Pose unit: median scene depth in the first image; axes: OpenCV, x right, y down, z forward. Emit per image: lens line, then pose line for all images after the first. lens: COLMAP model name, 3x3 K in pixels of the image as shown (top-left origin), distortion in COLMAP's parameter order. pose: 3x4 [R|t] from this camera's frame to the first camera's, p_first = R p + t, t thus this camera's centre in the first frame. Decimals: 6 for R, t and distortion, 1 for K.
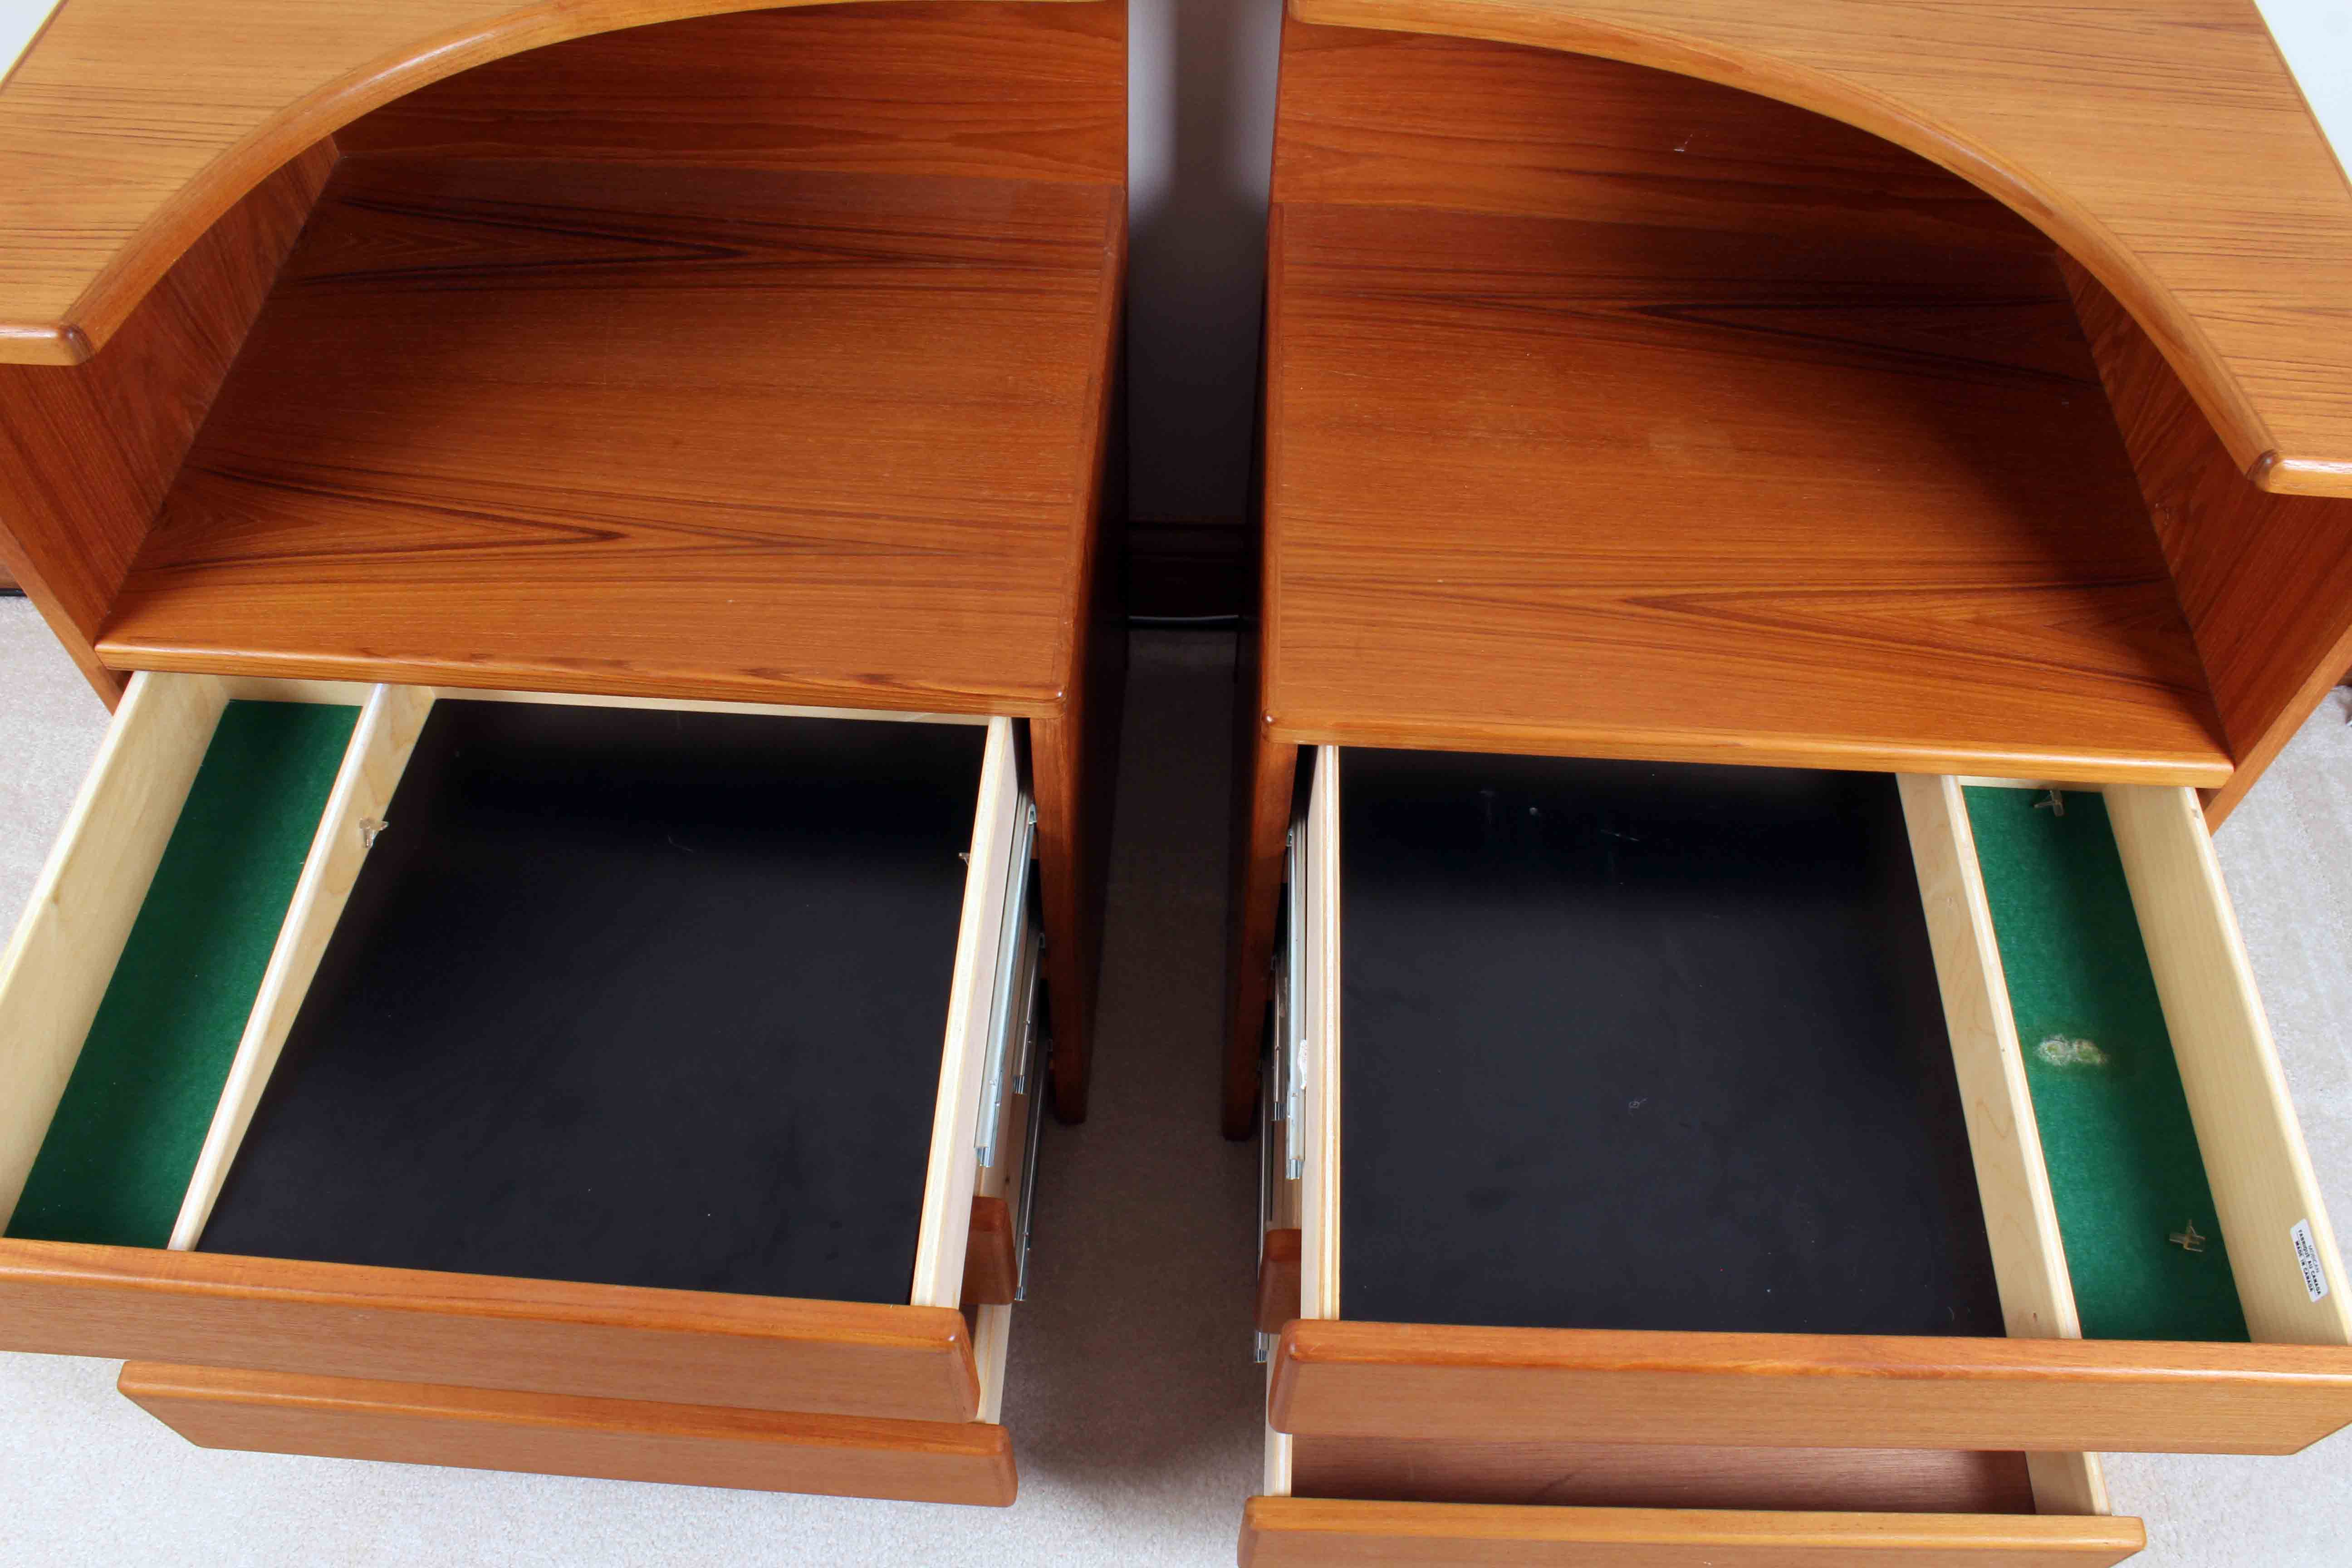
lens RADIAL K [[1945.3, 0, 1220.2], [0, 1945.3, 782.4], [0, 0, 1]] dist [-0.140997, 0.131066]
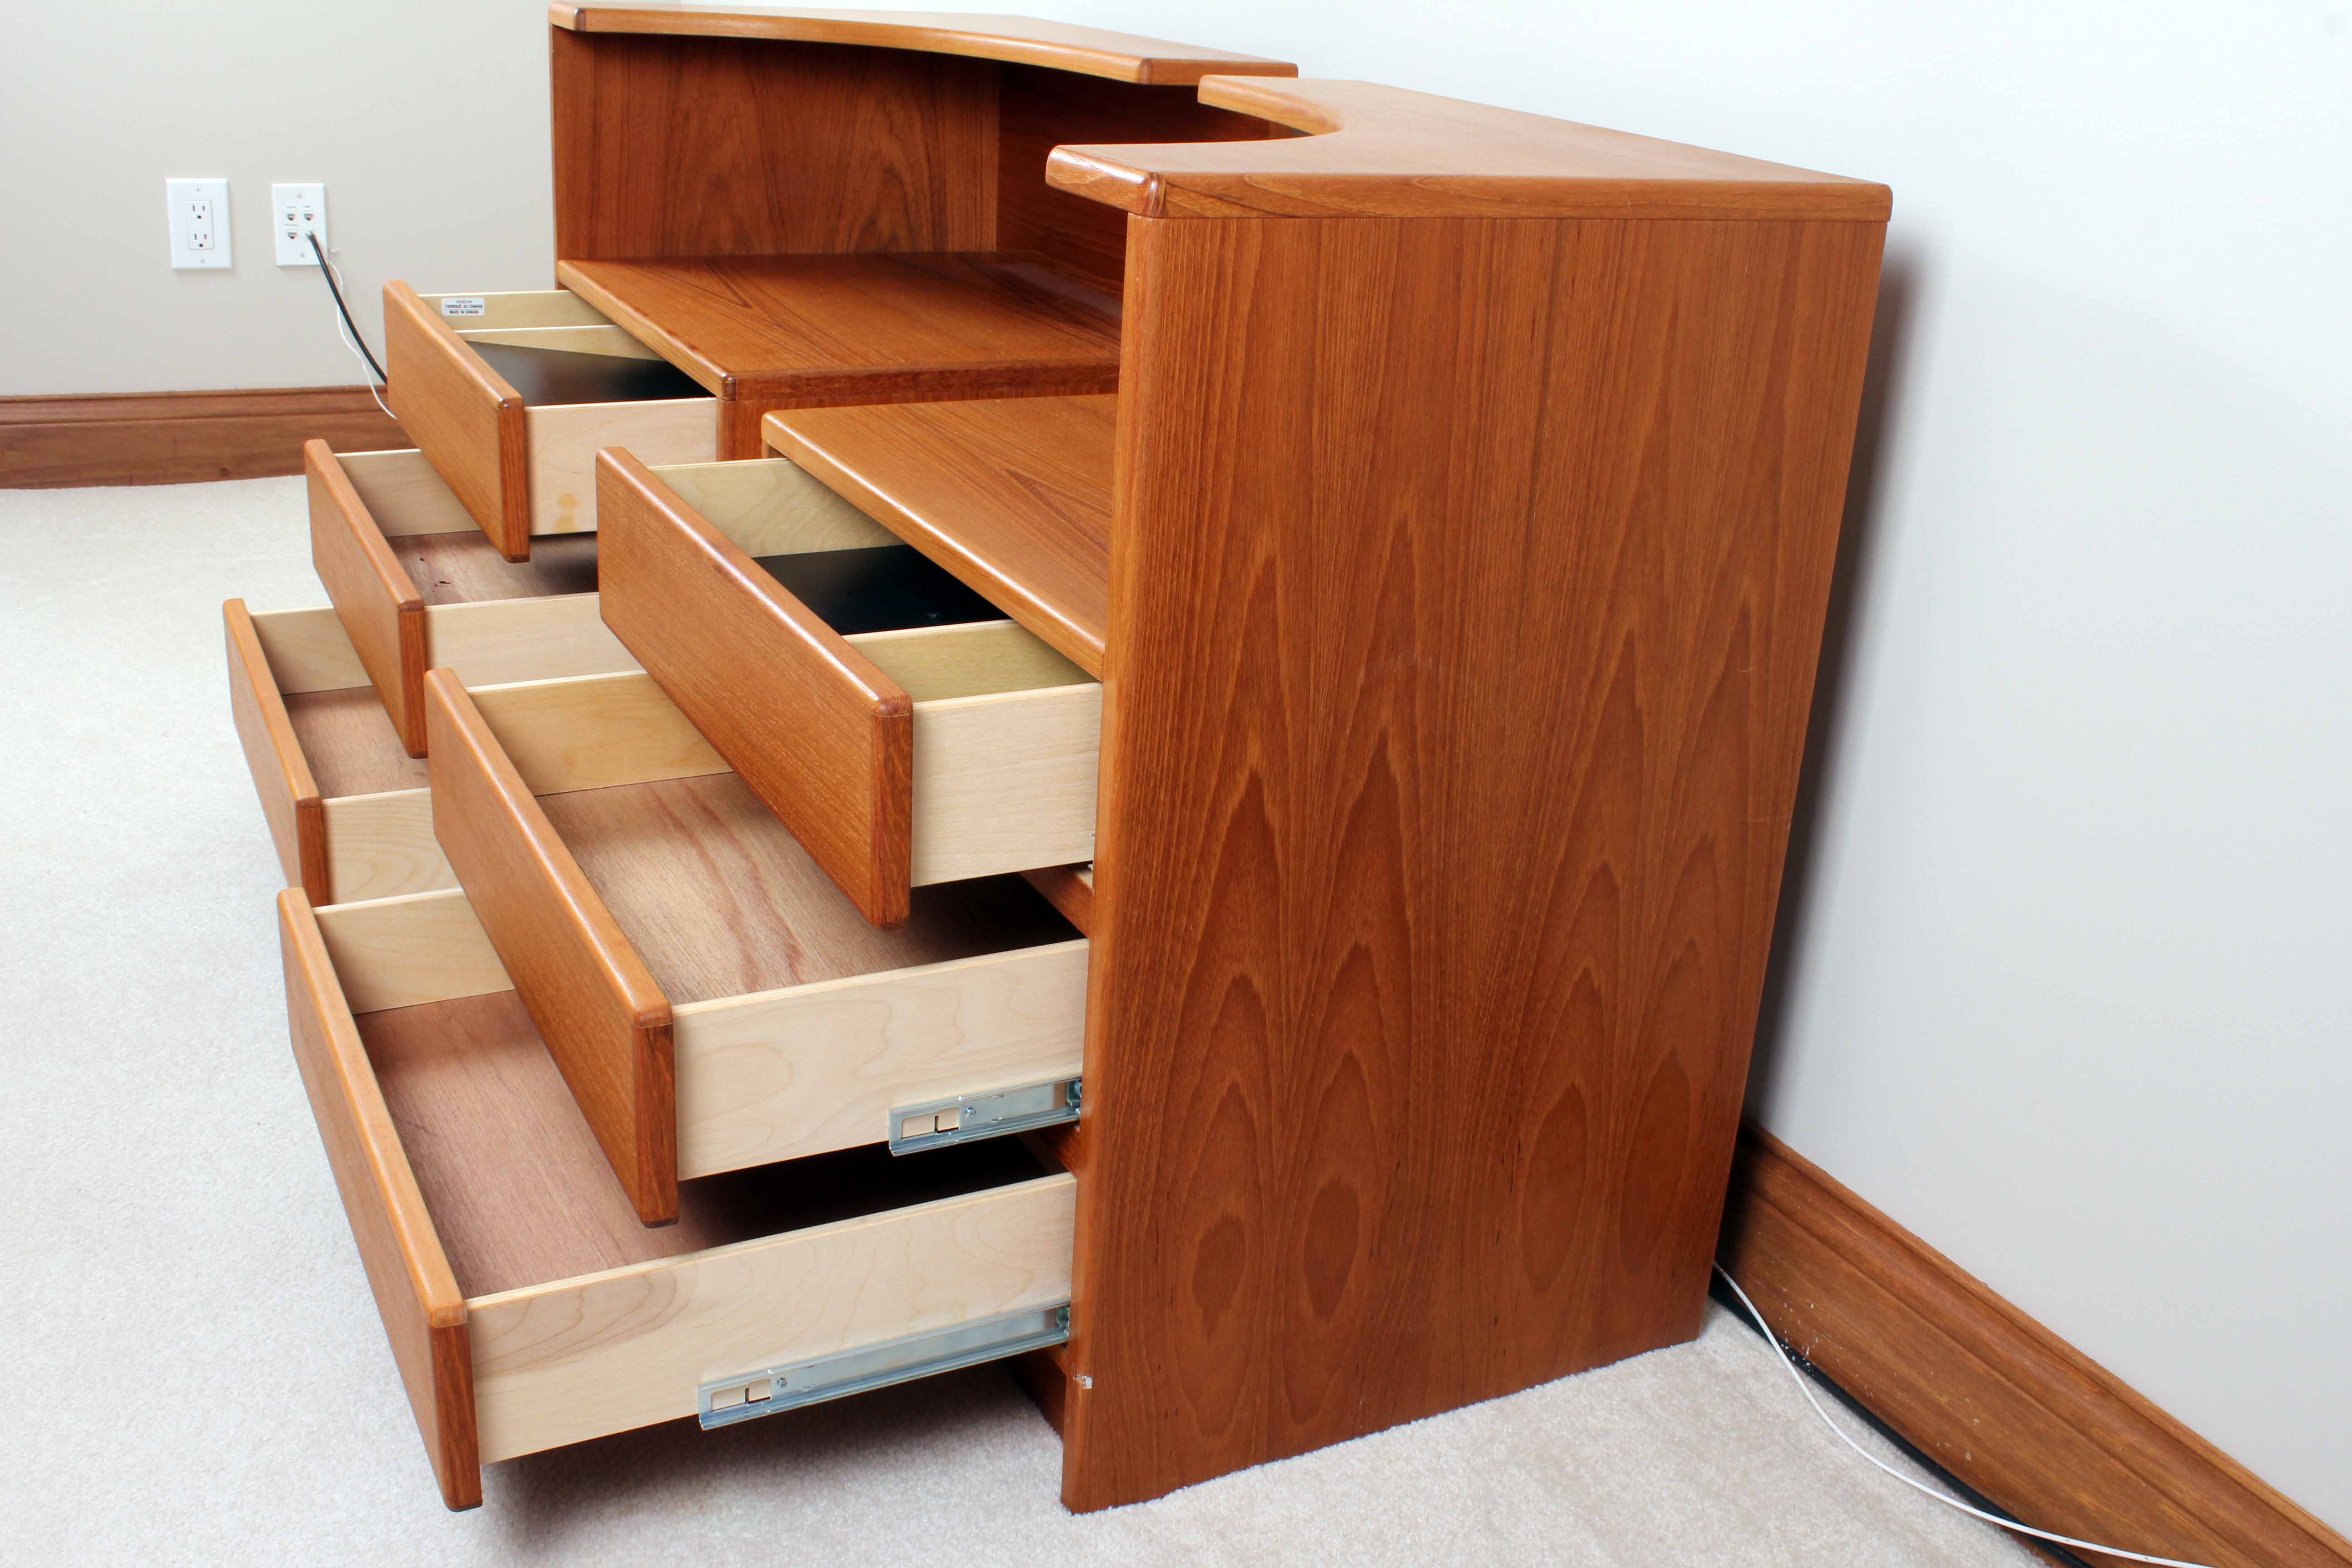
lens RADIAL K [[2280.9, 0, 1176.0], [0, 2280.9, 784.0], [0, 0, 1]] dist [-0.001366, -0.000588]
pose [[0.494823, 0.314742, -0.809993, 1.268672], [-0.726874, 0.660737, -0.187301, 0.185681], [0.476241, 0.681443, 0.555725, 0.403512]]
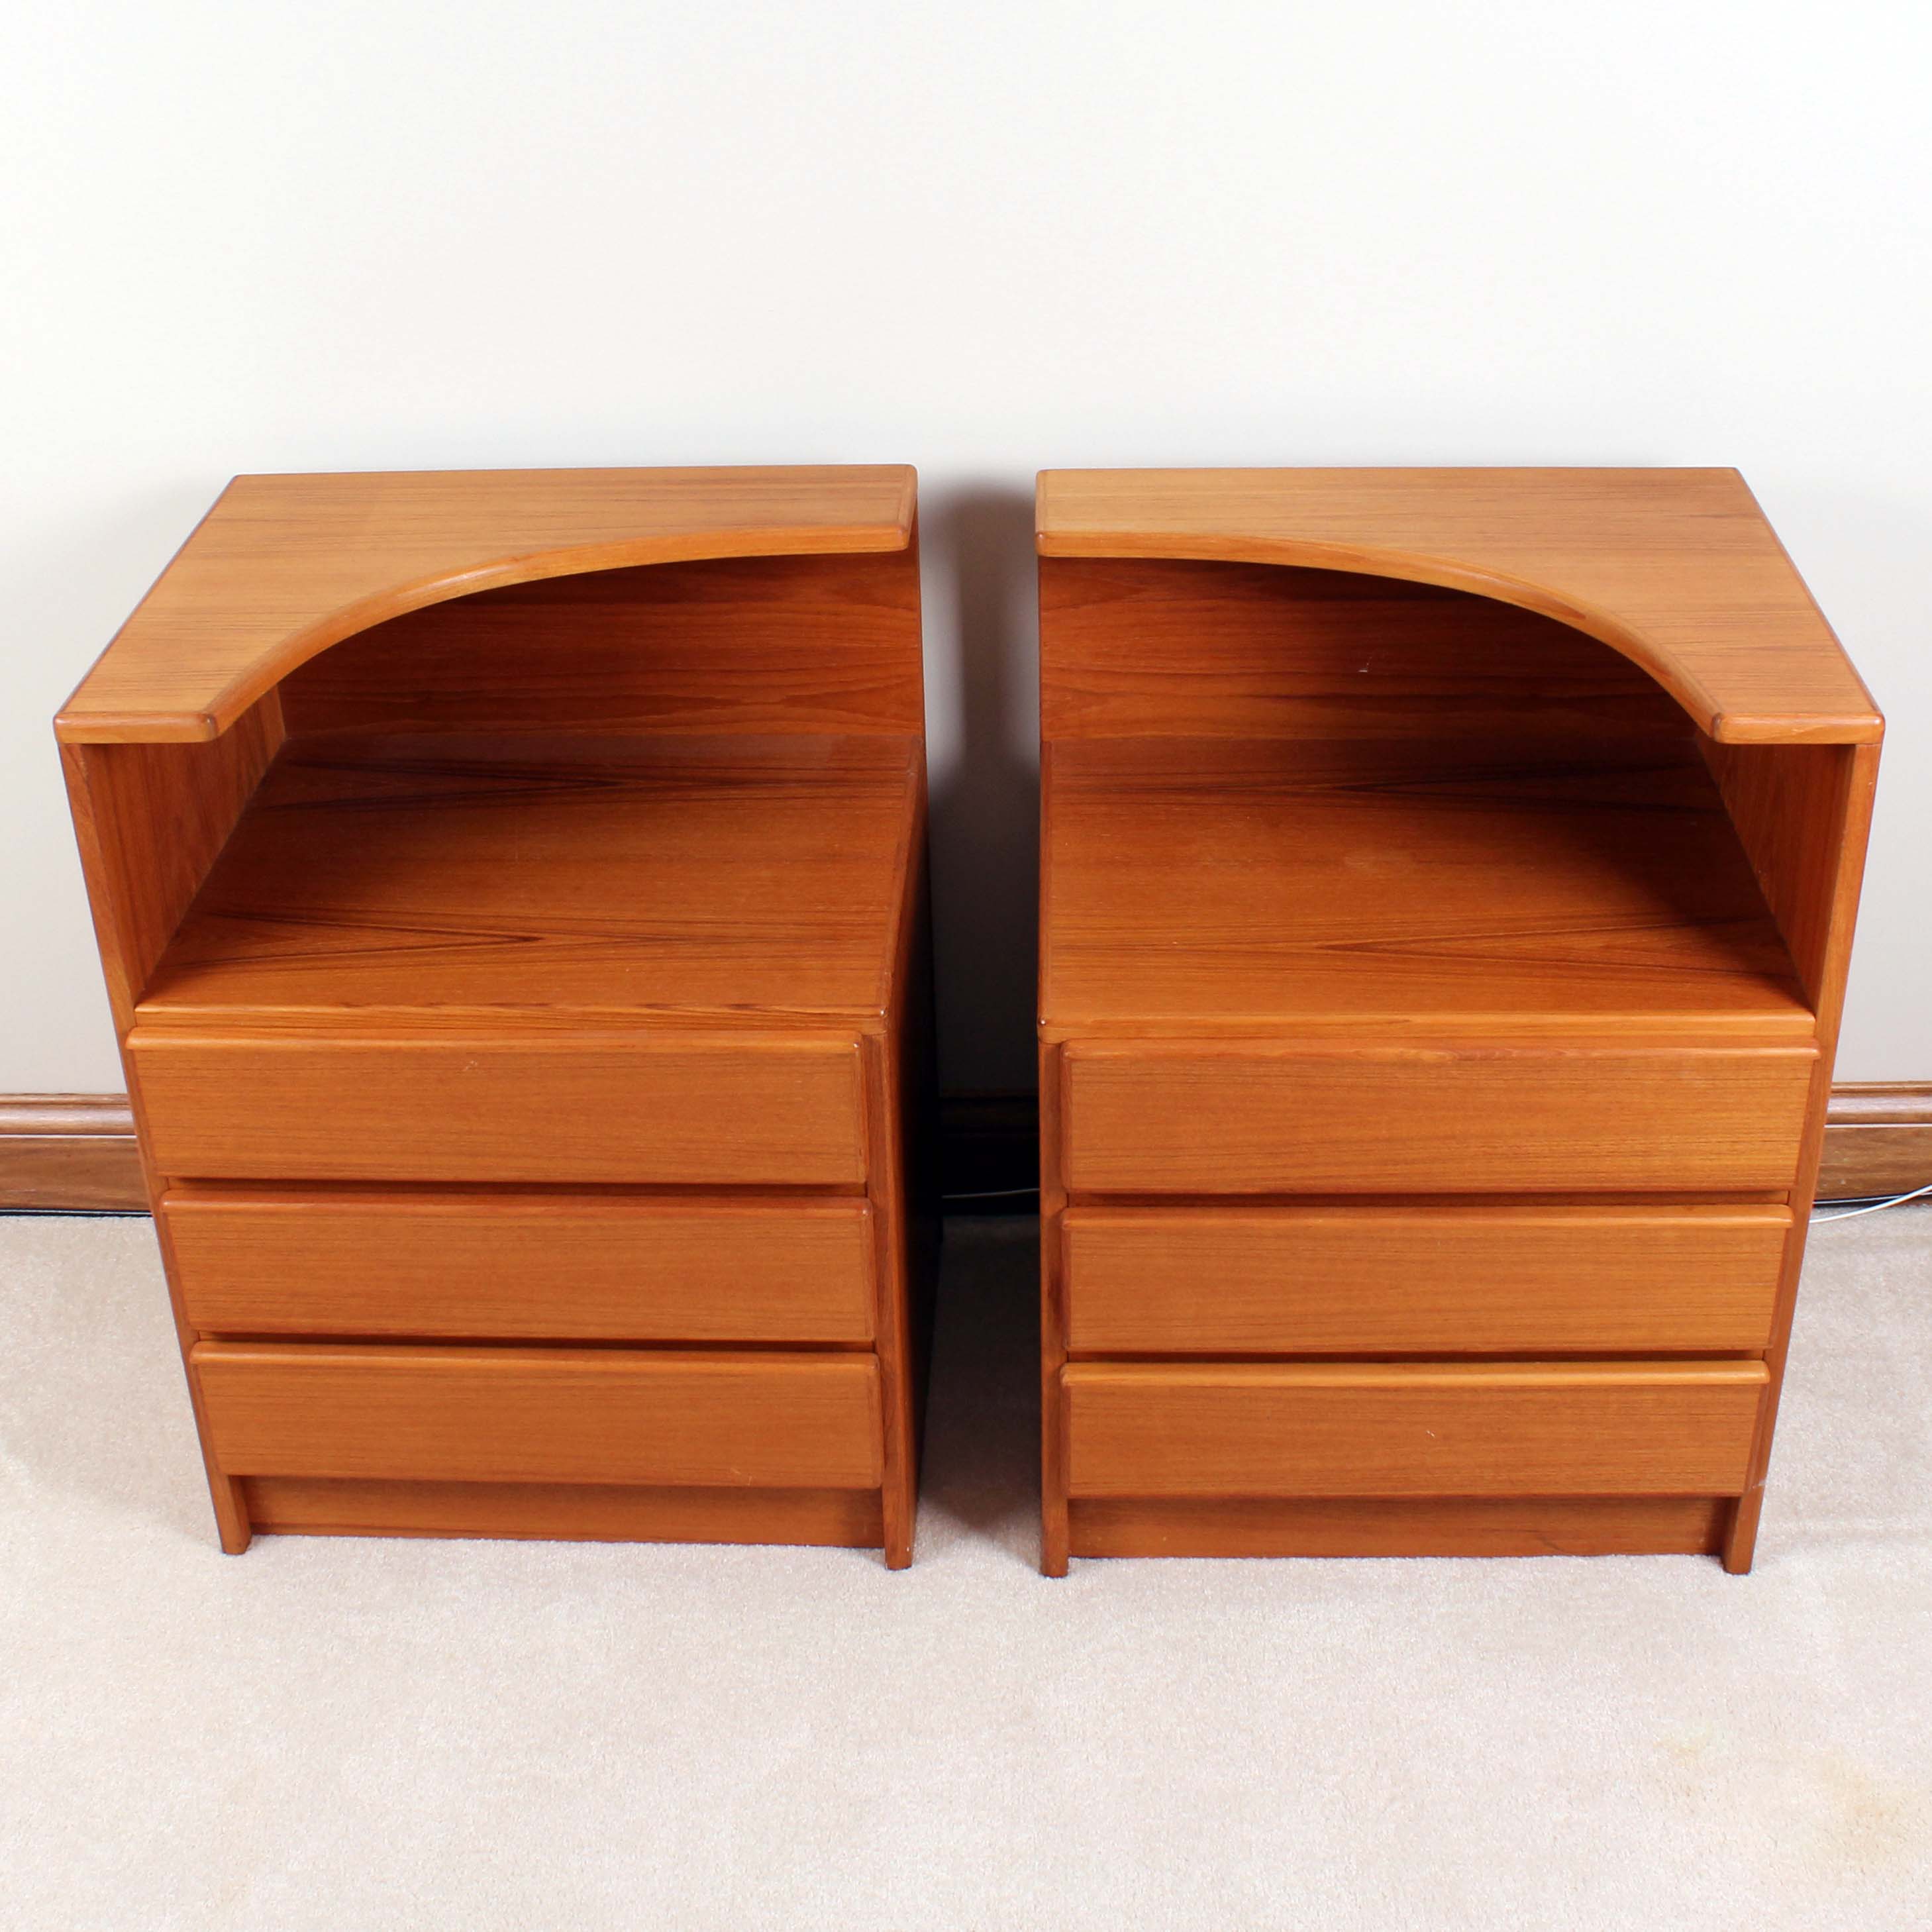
lens RADIAL K [[2775.7, 0, 963.9], [0, 2775.7, 912.9], [0, 0, 1]] dist [-0.047902, -0.050363]
pose [[0.998233, -0.050304, -0.031641, 0.030363], [0.032919, 0.911344, -0.410328, 0.580001], [0.049477, 0.408561, 0.911389, -0.637938]]
